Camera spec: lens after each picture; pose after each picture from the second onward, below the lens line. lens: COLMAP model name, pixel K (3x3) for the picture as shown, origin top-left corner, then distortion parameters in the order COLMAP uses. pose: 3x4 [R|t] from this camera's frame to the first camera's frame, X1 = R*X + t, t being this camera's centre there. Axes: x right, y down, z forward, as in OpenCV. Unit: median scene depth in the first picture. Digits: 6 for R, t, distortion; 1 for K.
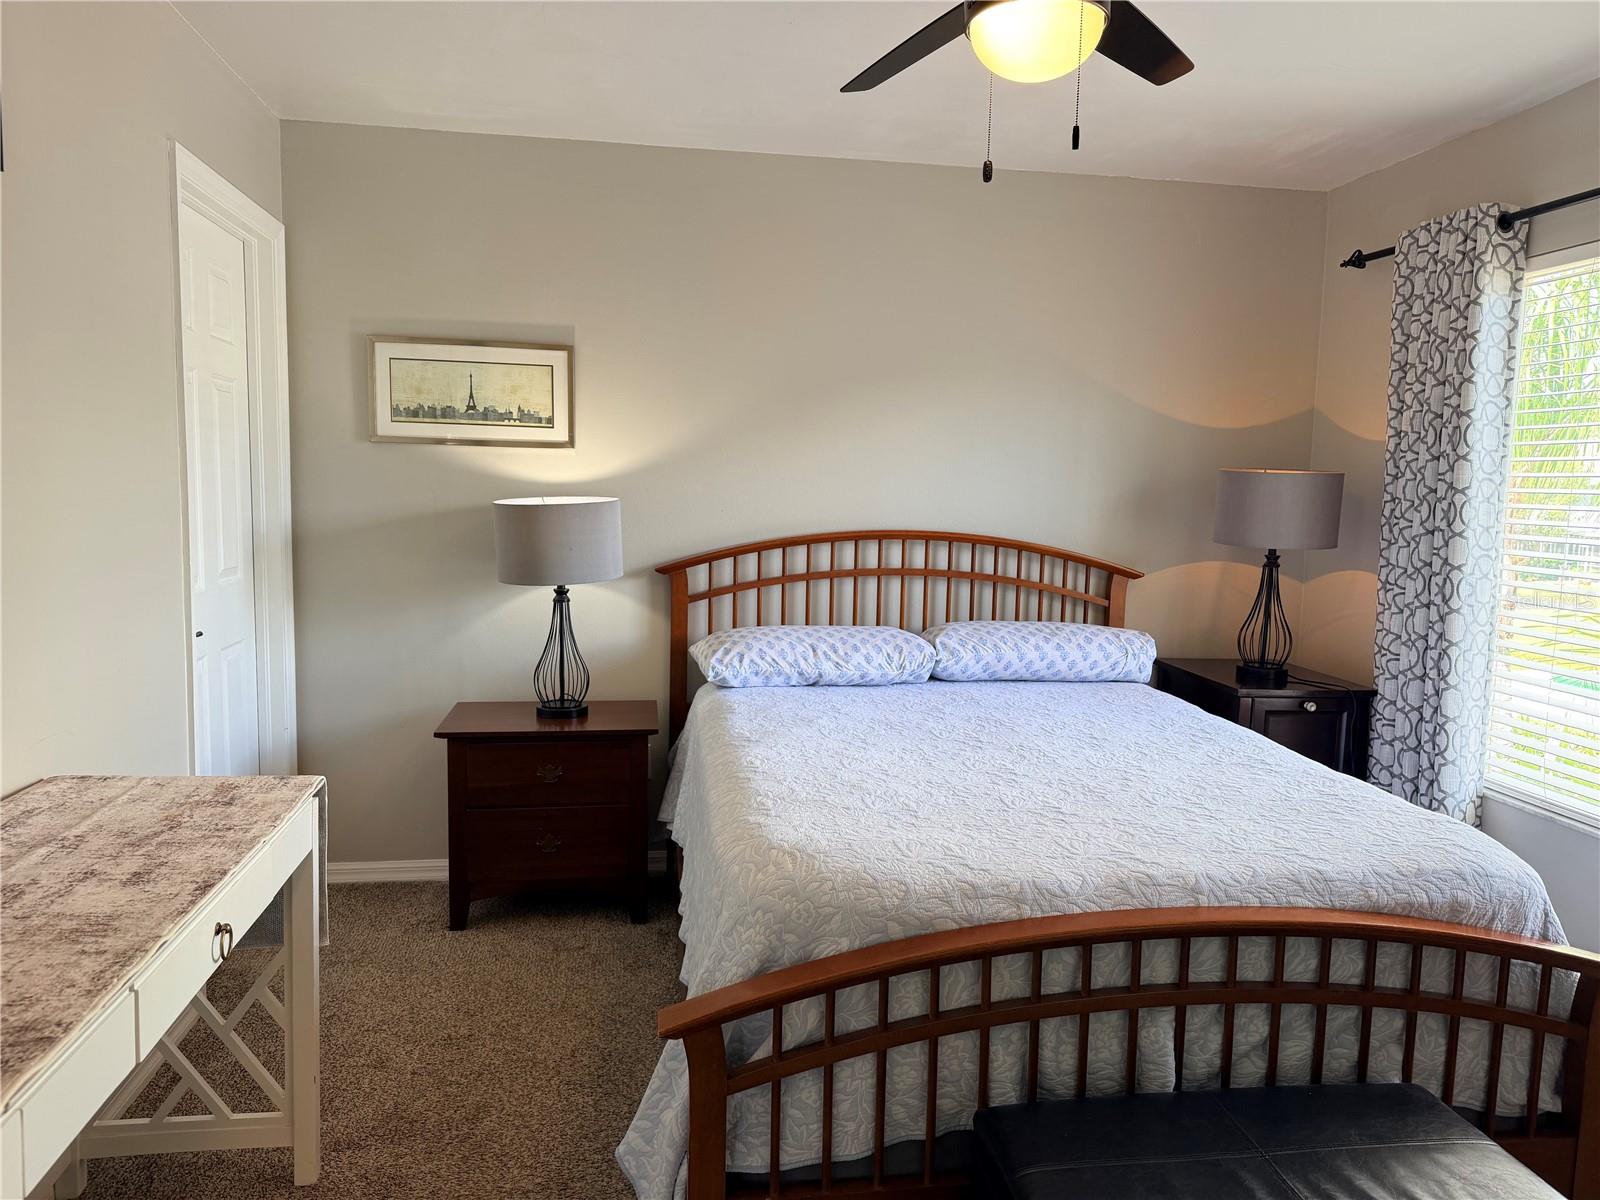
lens RADIAL K [[1129.2, 0, 800.0], [0, 1129.2, 600.0], [0, 0, 1]] dist [0.119962, -0.191384]
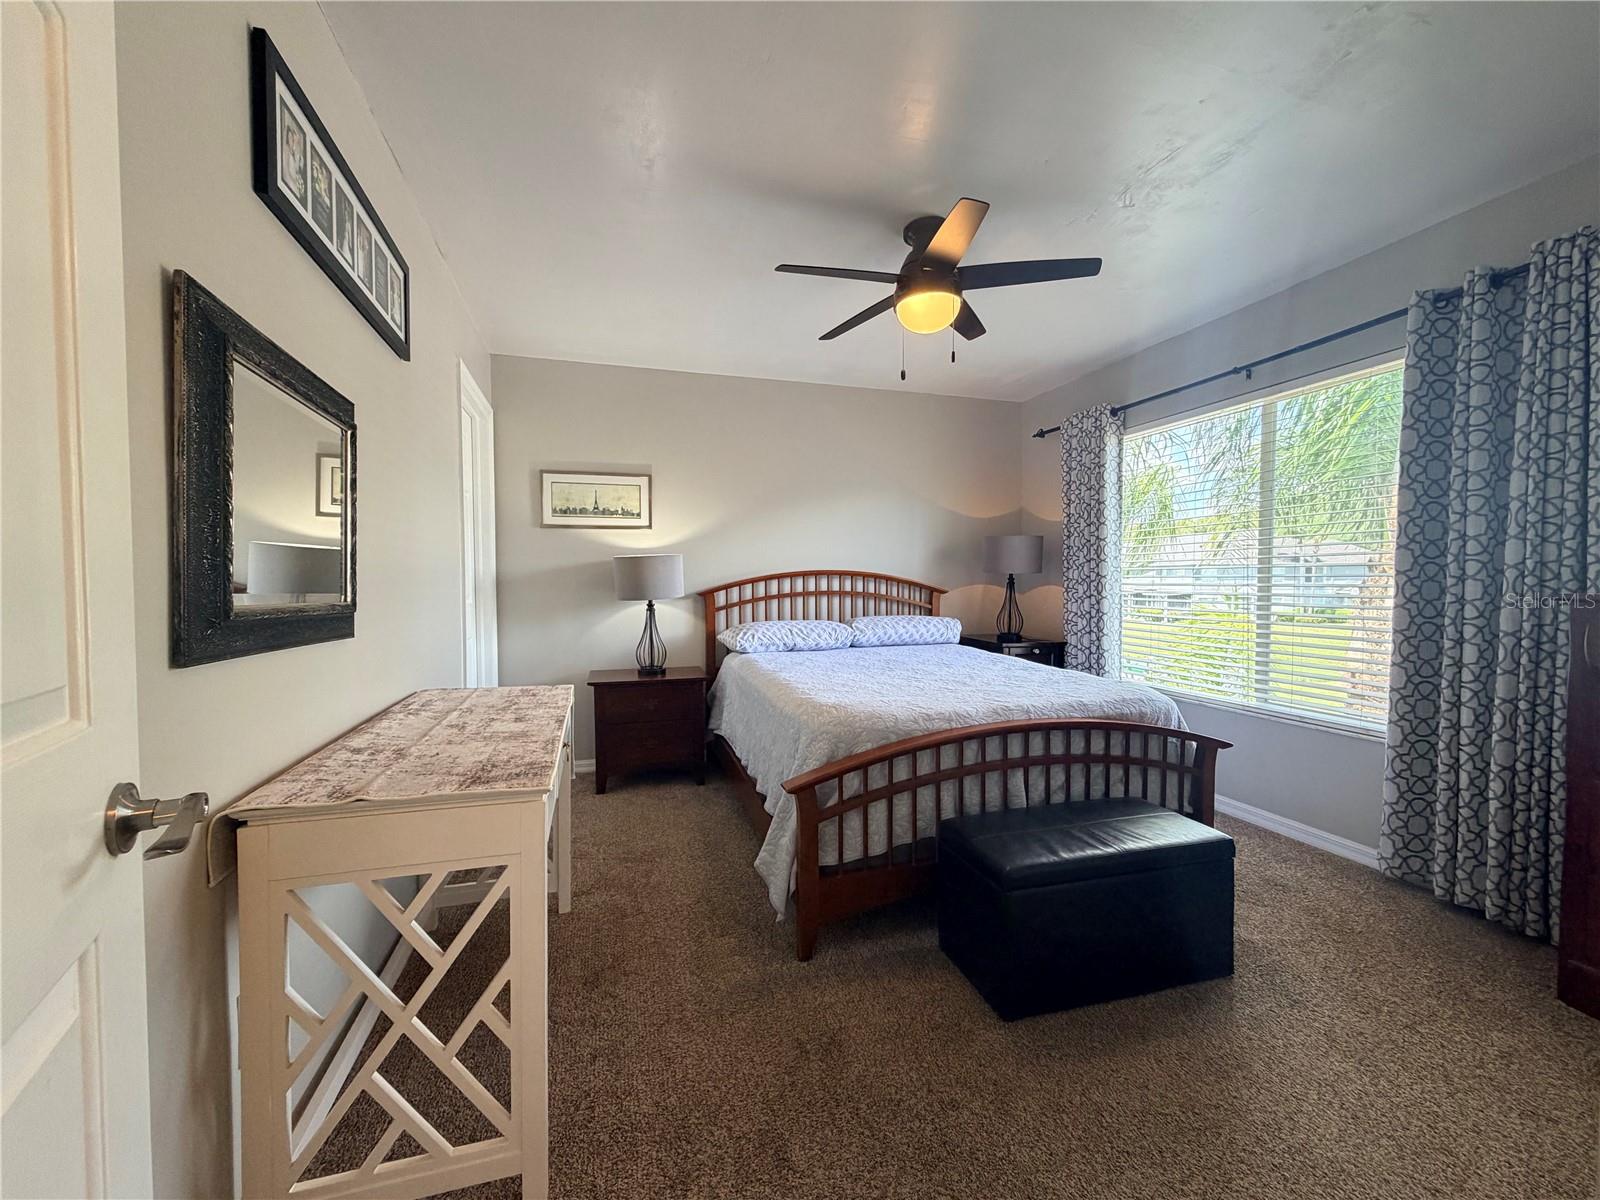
lens RADIAL K [[645.8, 0, 794.6], [0, 645.8, 596.9], [0, 0, 1]] dist [-0.000268, 0.000001]
pose [[0.989995, -0.029250, 0.138040, -0.129855], [0.039431, 0.996653, -0.071607, 0.065292], [-0.135483, 0.076333, 0.987835, -0.061179]]
